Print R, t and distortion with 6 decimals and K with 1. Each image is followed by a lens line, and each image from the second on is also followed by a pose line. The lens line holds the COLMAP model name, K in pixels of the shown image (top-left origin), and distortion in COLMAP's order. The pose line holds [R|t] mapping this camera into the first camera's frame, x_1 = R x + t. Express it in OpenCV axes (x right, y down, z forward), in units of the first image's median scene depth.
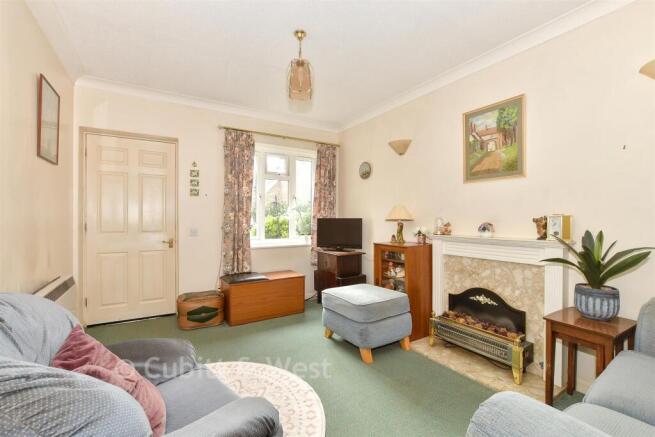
lens RADIAL K [[290.0, 0, 326.8], [0, 290.0, 219.4], [0, 0, 1]] dist [-0.016460, -0.000313]
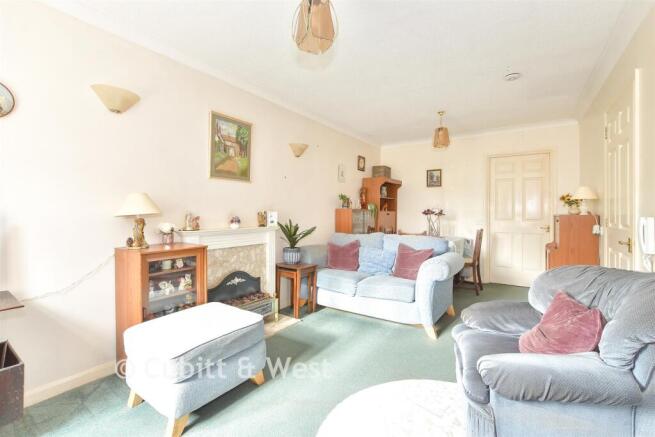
lens RADIAL K [[290.0, 0, 329.2], [0, 290.0, 213.0], [0, 0, 1]] dist [-0.016460, -0.000313]
pose [[-0.393046, -0.004199, 0.919509, -0.696367], [-0.001836, 0.999991, 0.003782, -0.006652], [-0.919517, -0.000201, -0.393050, 1.104620]]
